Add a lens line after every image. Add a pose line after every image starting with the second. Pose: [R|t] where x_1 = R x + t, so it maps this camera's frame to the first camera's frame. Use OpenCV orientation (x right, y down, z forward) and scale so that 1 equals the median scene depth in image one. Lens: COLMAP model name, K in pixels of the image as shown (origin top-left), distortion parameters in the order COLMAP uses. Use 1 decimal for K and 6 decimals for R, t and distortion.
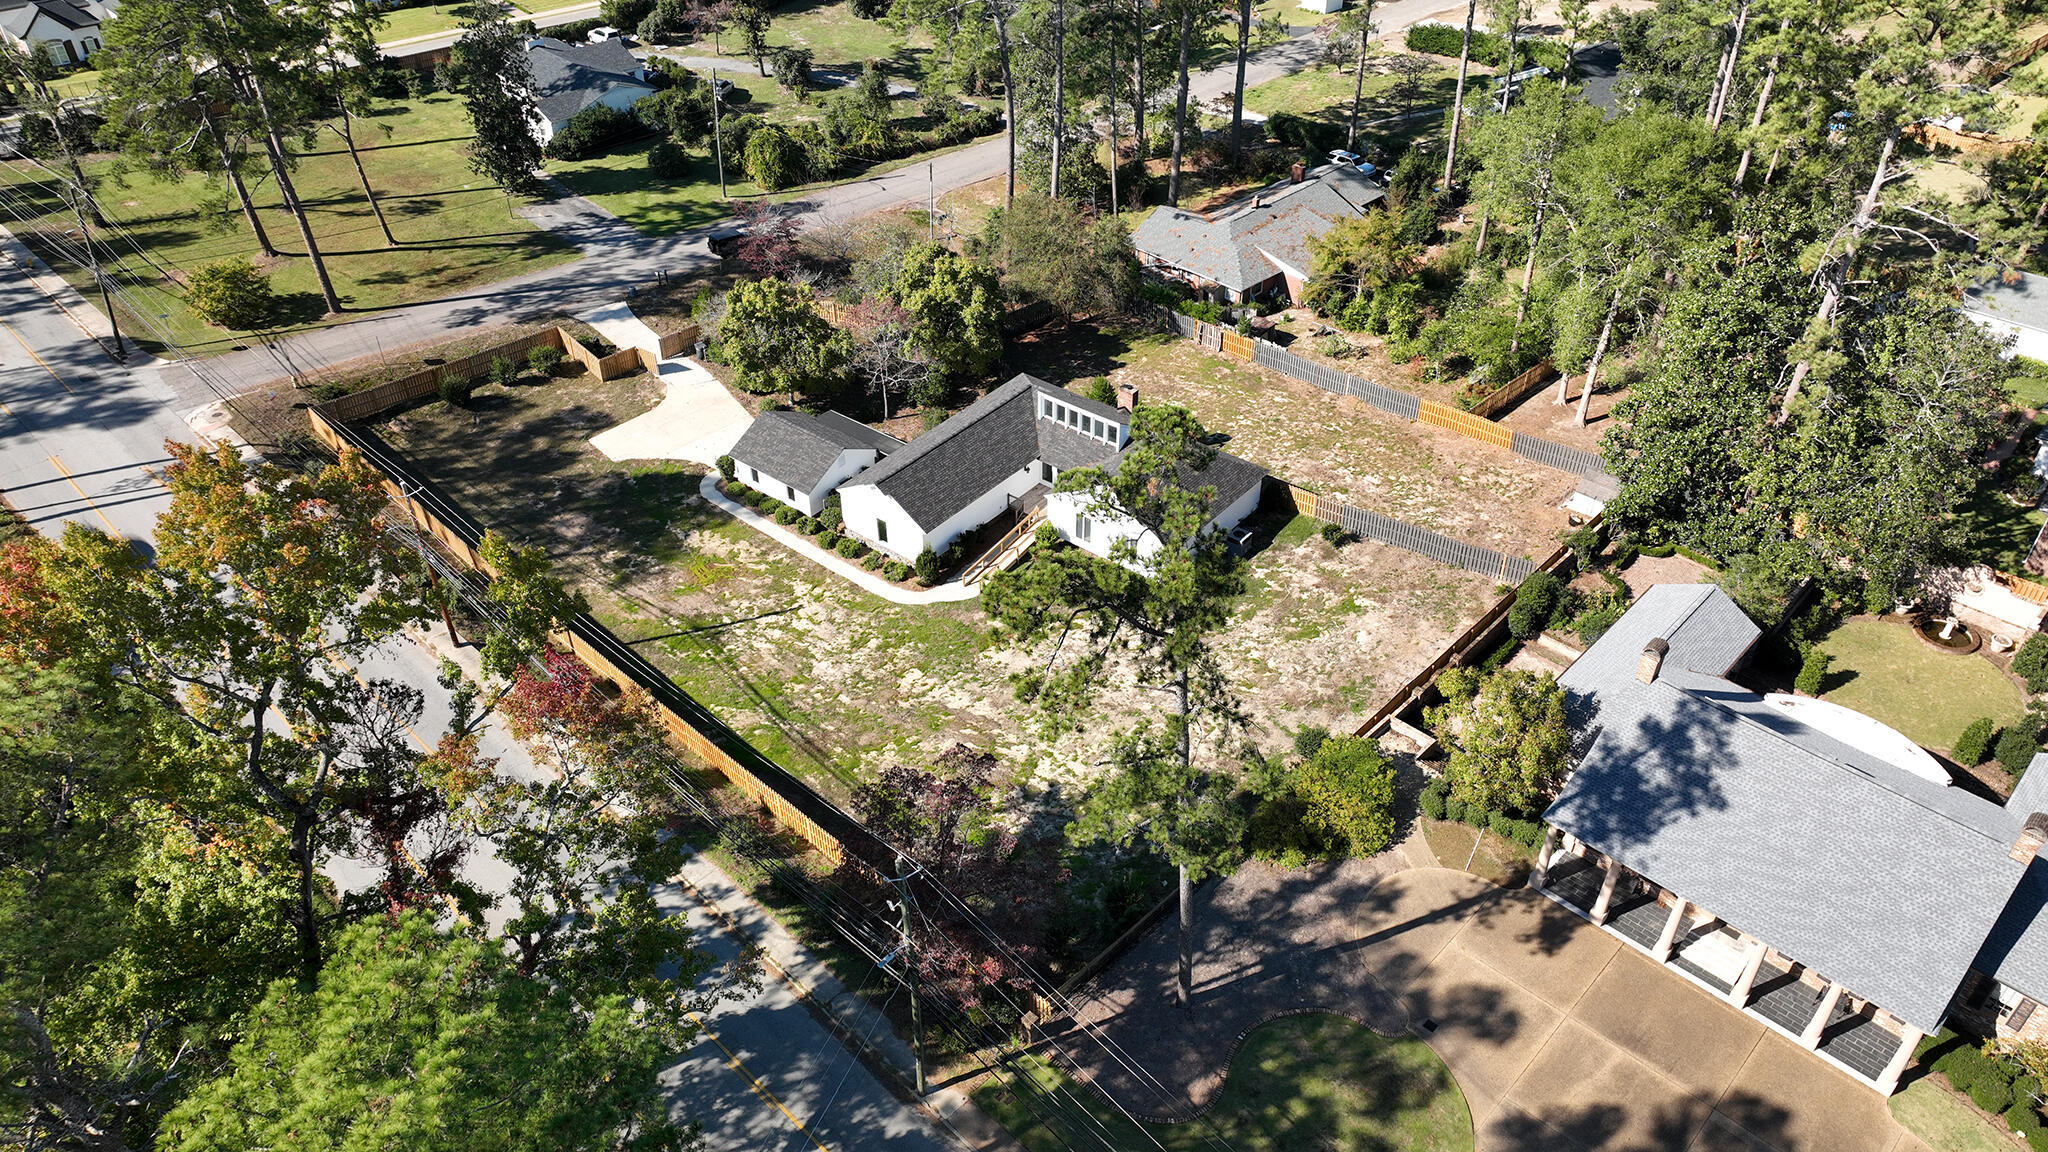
lens RADIAL K [[1436.1, 0, 1024.0], [0, 1436.1, 576.0], [0, 0, 1]] dist [-0.004223, 0.016130]
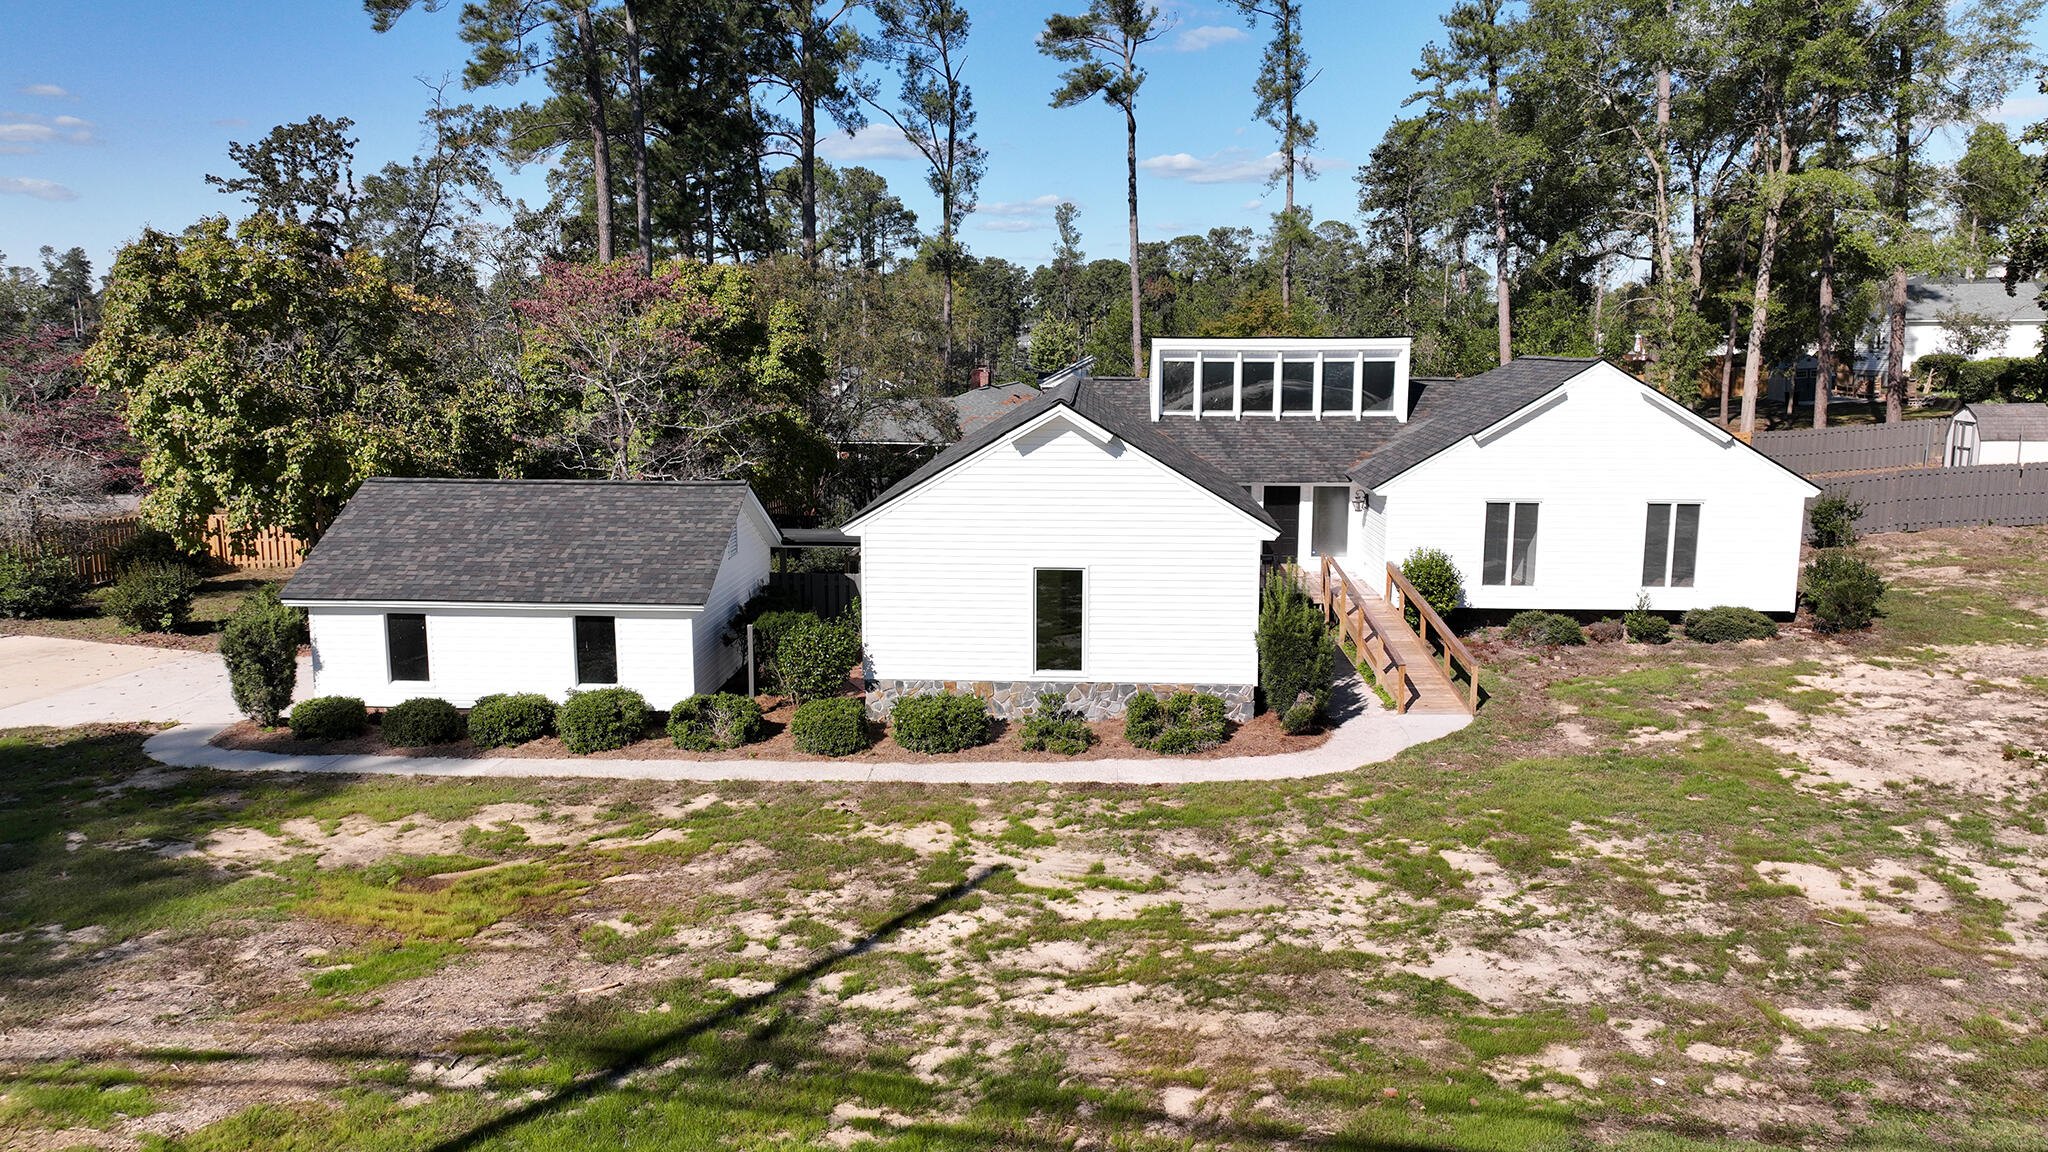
lens RADIAL K [[1436.1, 0, 1024.0], [0, 1436.1, 576.0], [0, 0, 1]] dist [-0.004223, 0.016130]
pose [[0.808118, -0.089920, 0.582117, -0.264208], [0.356156, 0.861745, -0.361316, 0.059673], [-0.469147, 0.499310, 0.728417, 0.787632]]
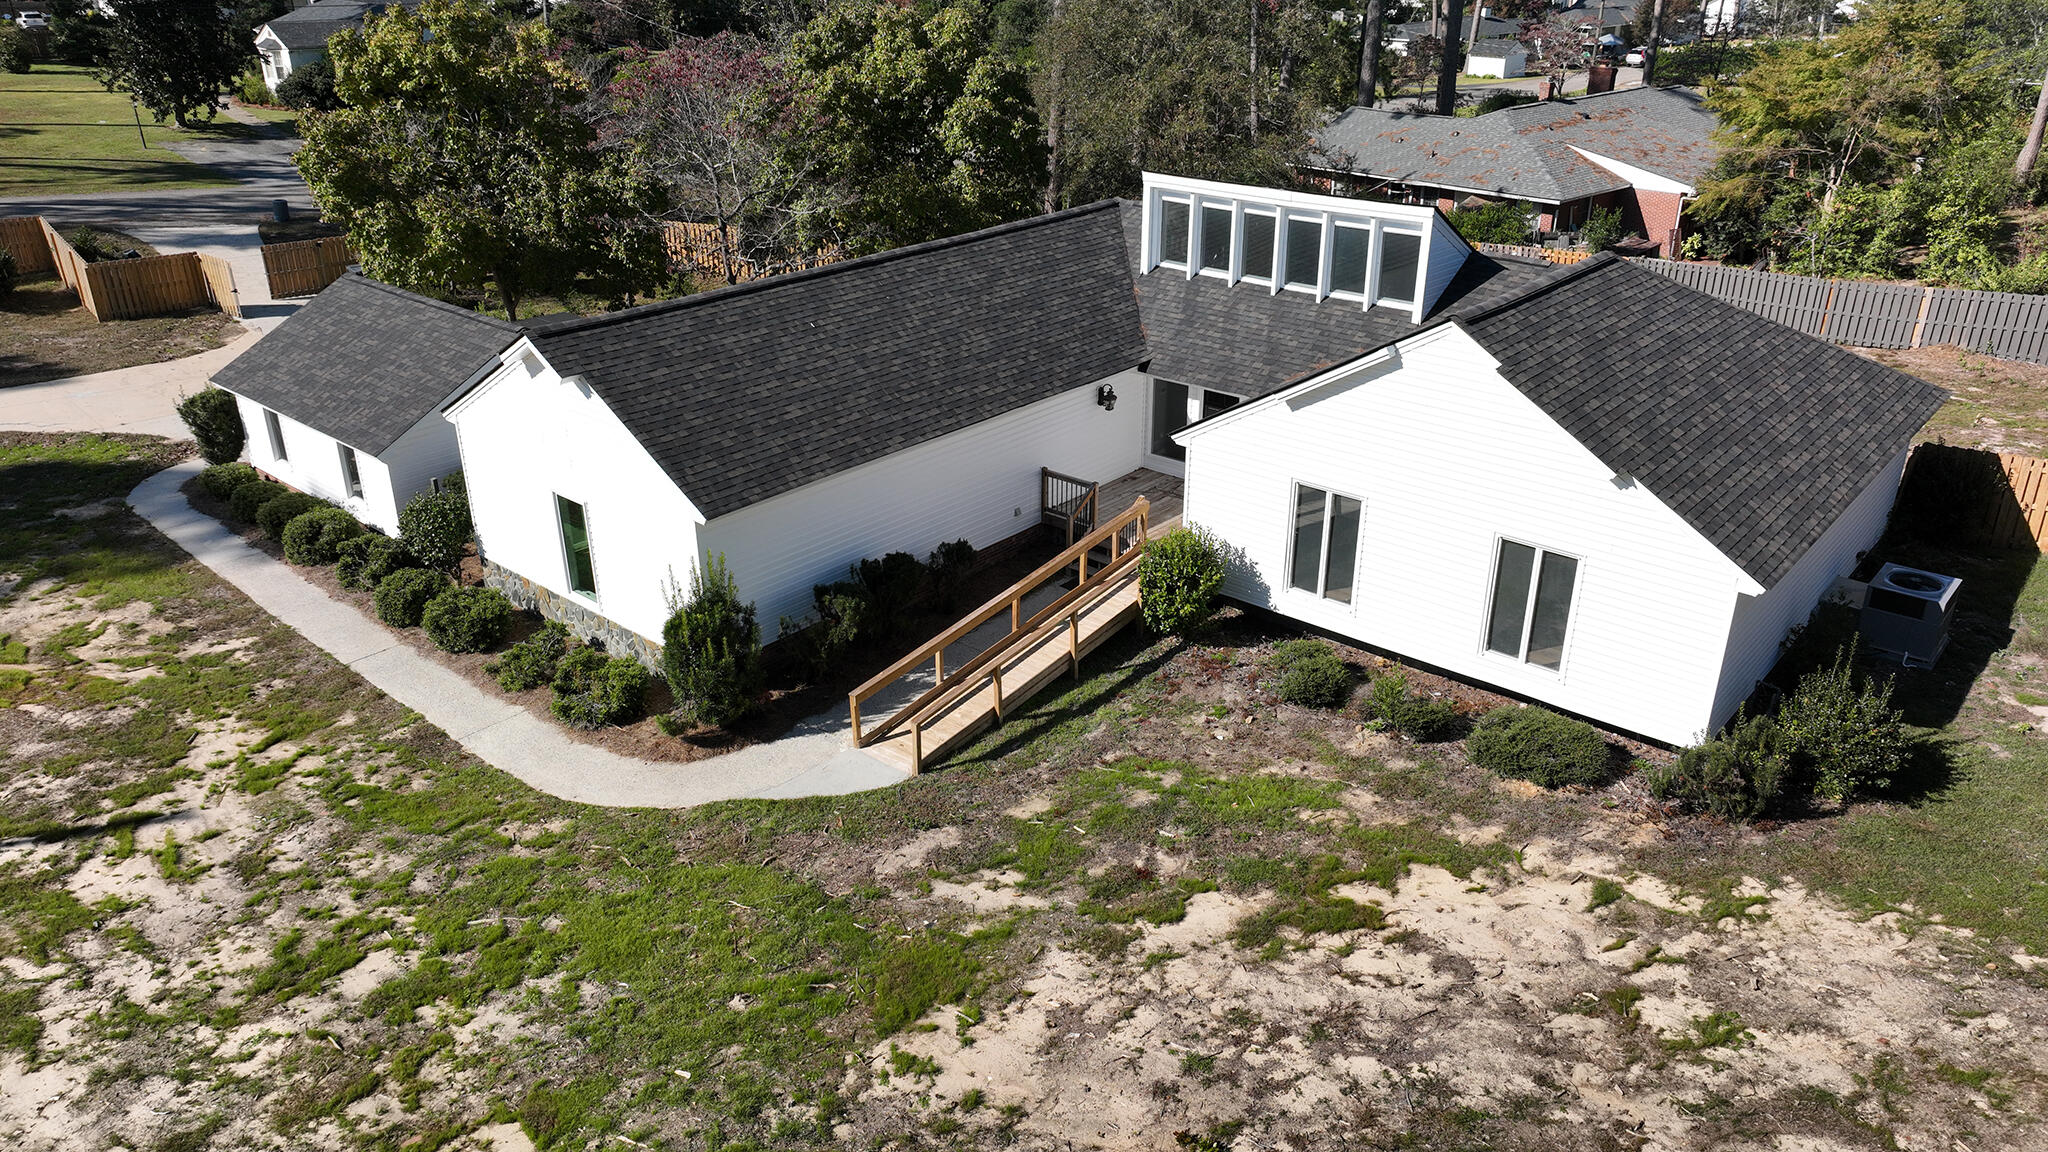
lens RADIAL K [[1436.1, 0, 1024.0], [0, 1436.1, 576.0], [0, 0, 1]] dist [-0.004223, 0.016130]
pose [[0.999383, 0.016962, -0.030762, -0.005605], [-0.023441, 0.974226, -0.224354, 0.032626], [0.026163, 0.224937, 0.974022, 0.731832]]
